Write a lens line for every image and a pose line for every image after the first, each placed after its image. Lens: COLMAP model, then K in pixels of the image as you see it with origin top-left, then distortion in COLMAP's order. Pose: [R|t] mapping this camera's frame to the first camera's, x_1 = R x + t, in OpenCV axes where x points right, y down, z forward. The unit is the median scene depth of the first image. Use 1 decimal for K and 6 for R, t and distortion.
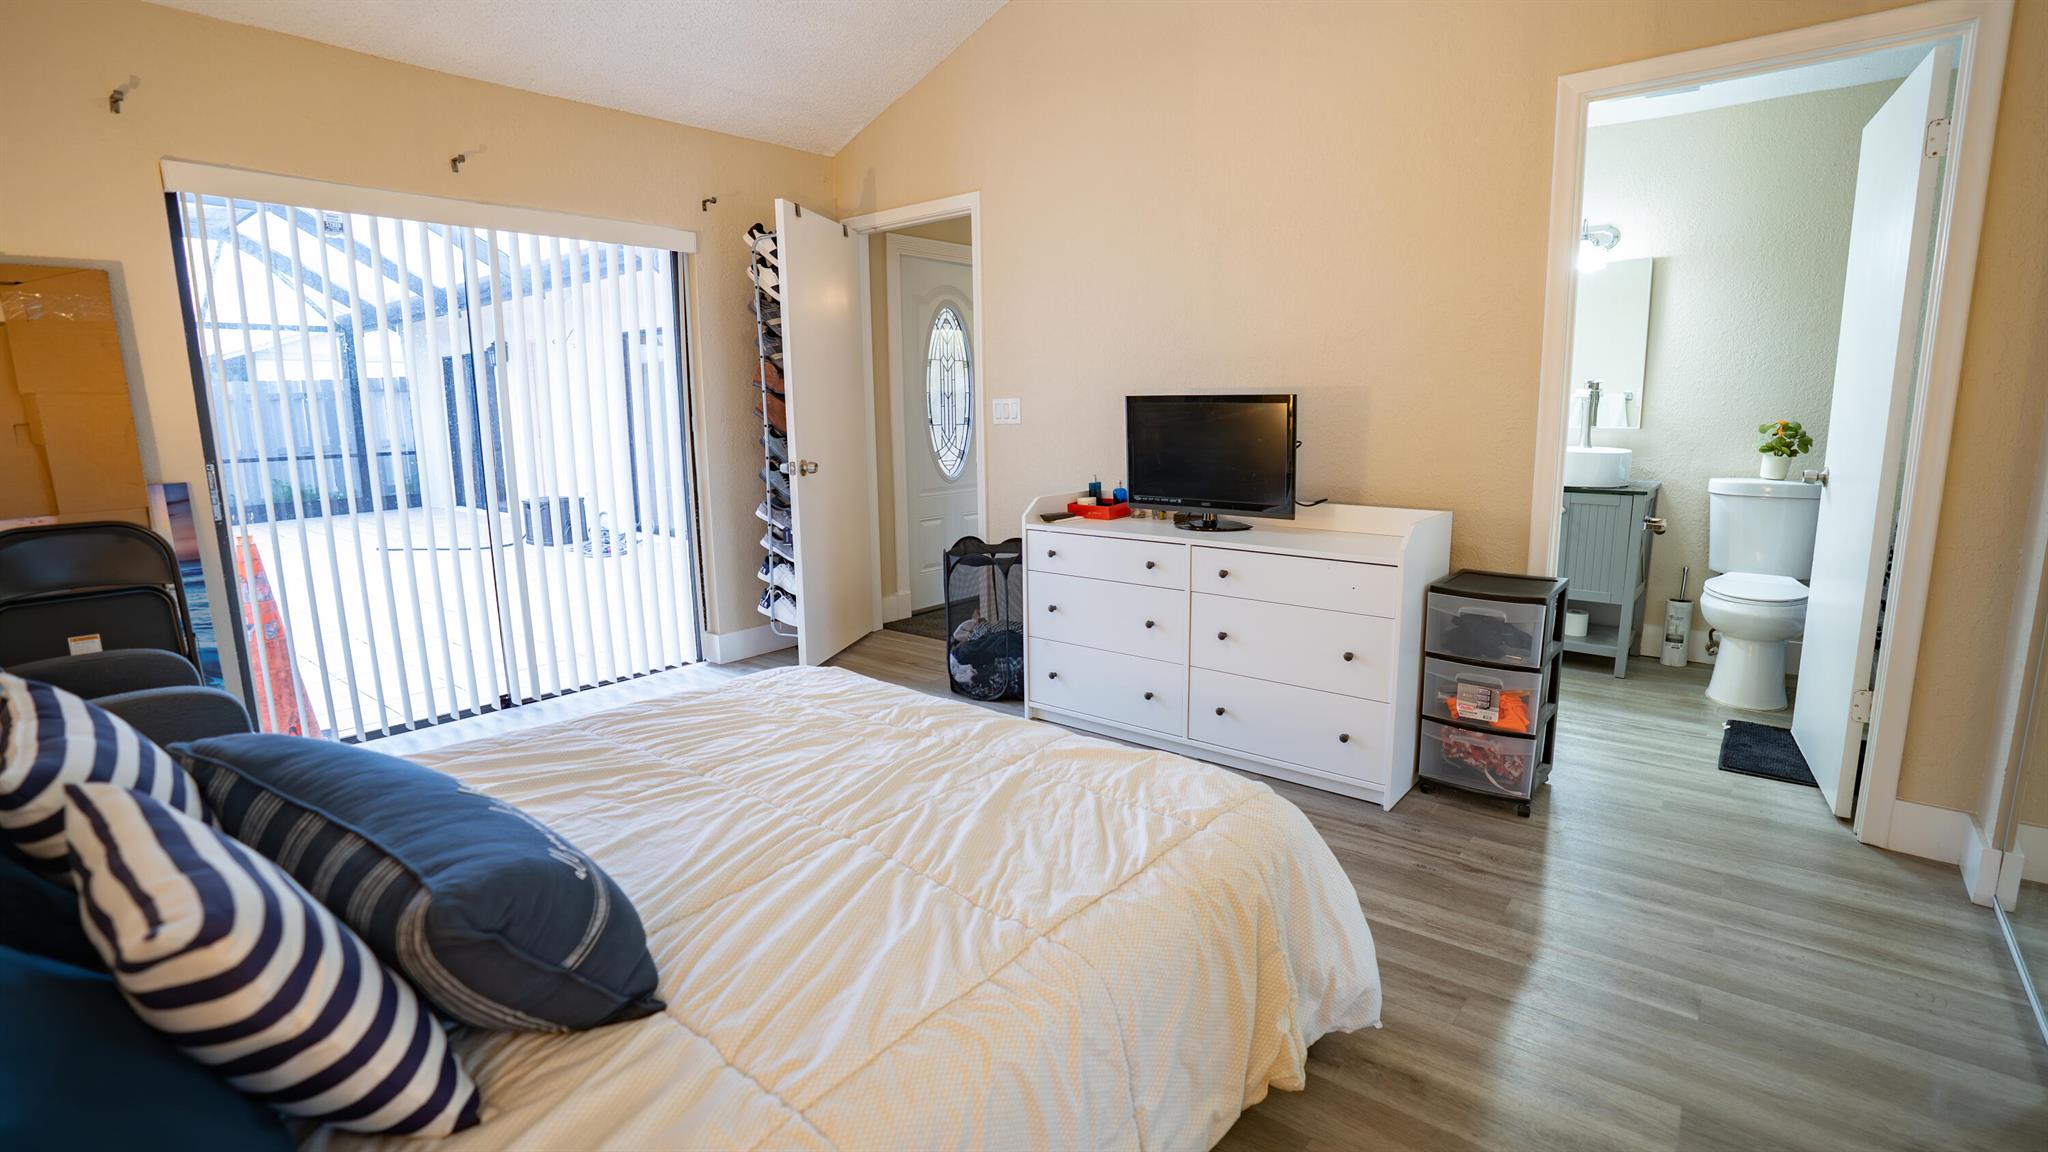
lens RADIAL K [[986.8, 0, 1015.3], [0, 986.8, 573.2], [0, 0, 1]] dist [-0.054373, 0.000461]
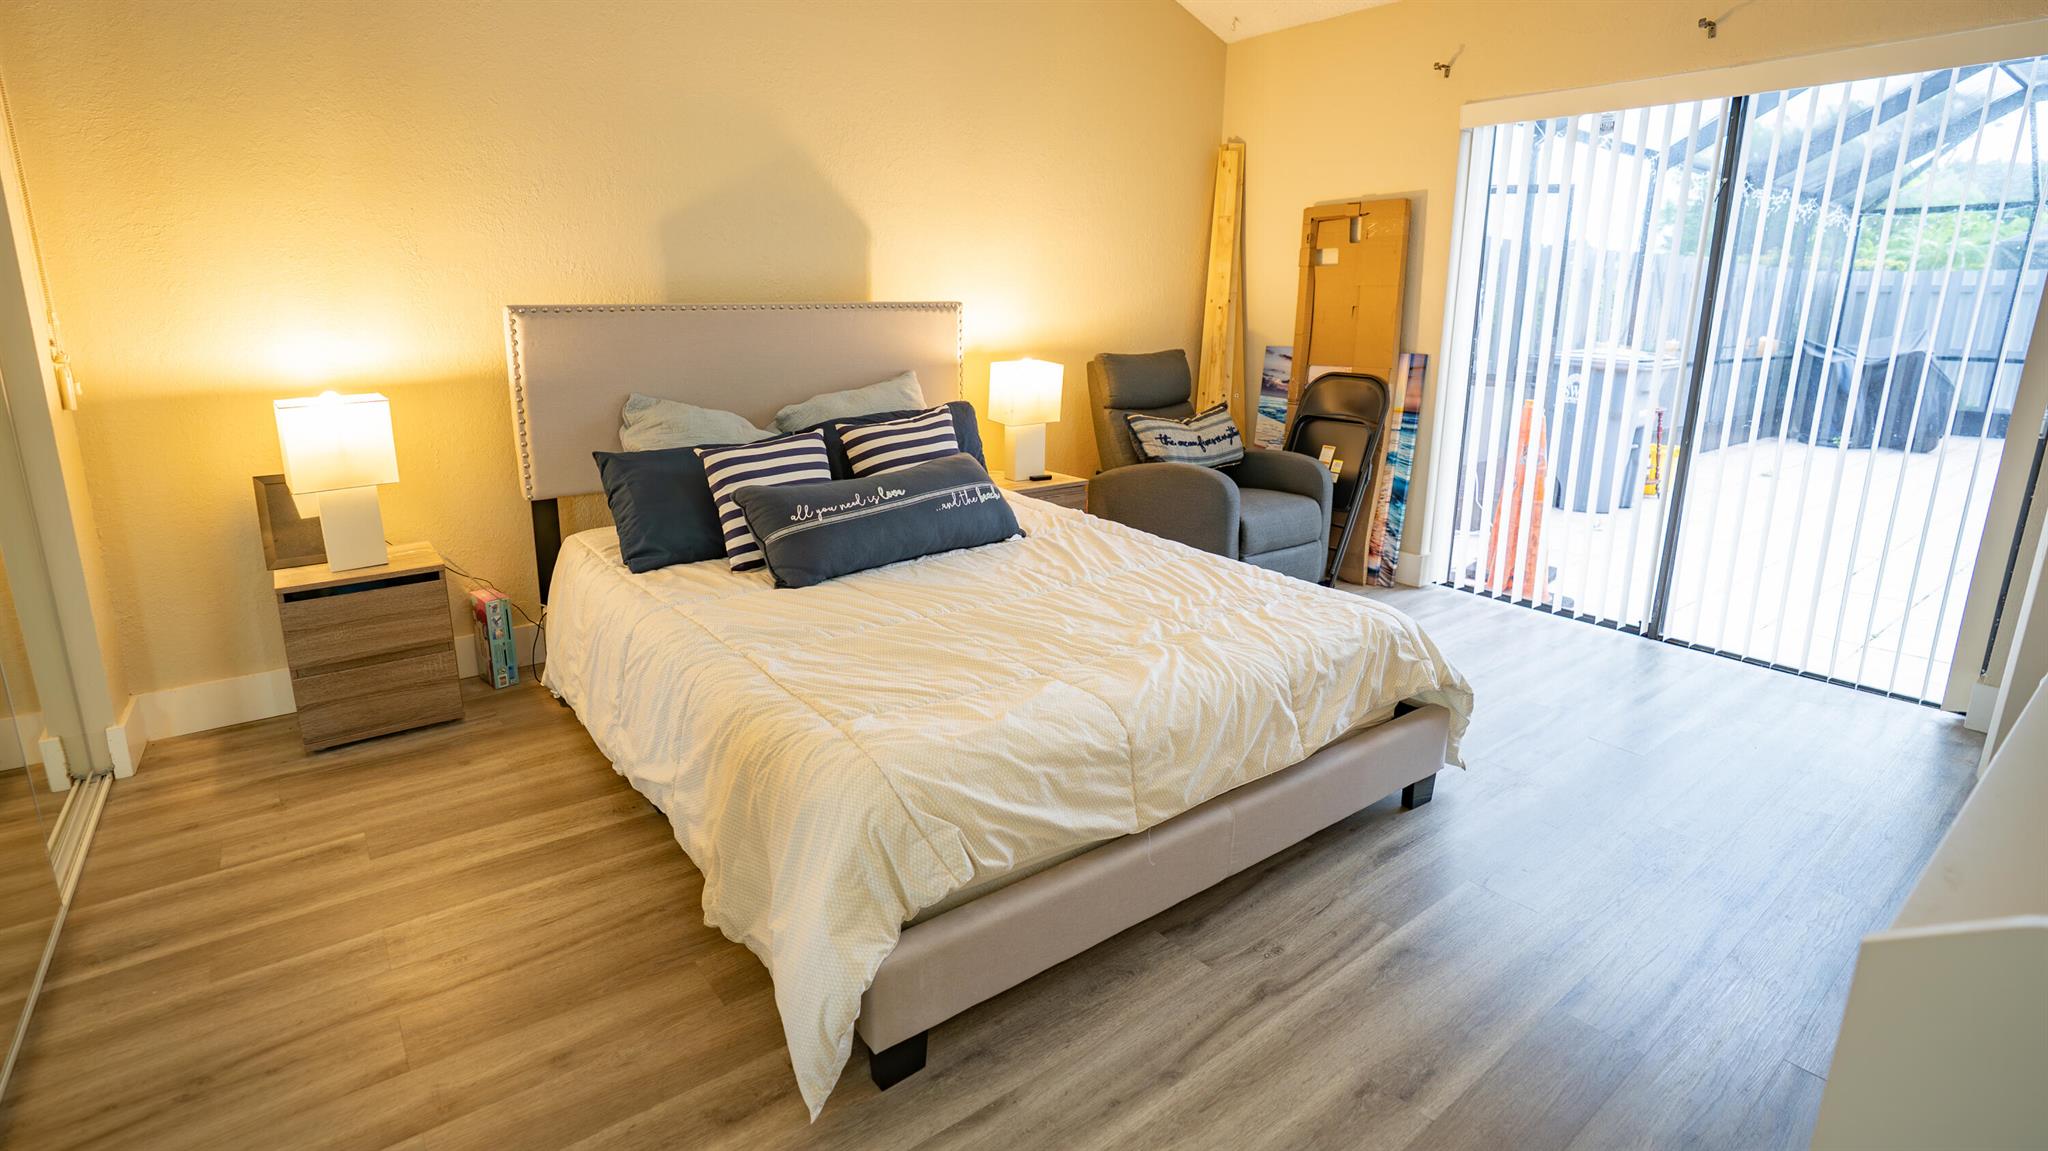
lens RADIAL K [[986.8, 0, 1018.7], [0, 986.8, 560.8], [0, 0, 1]] dist [-0.054373, 0.000461]
pose [[-0.243591, 0.257508, -0.935069, 0.931287], [-0.165273, 0.938987, 0.301642, -0.215667], [0.955693, 0.228018, -0.186170, 1.174558]]
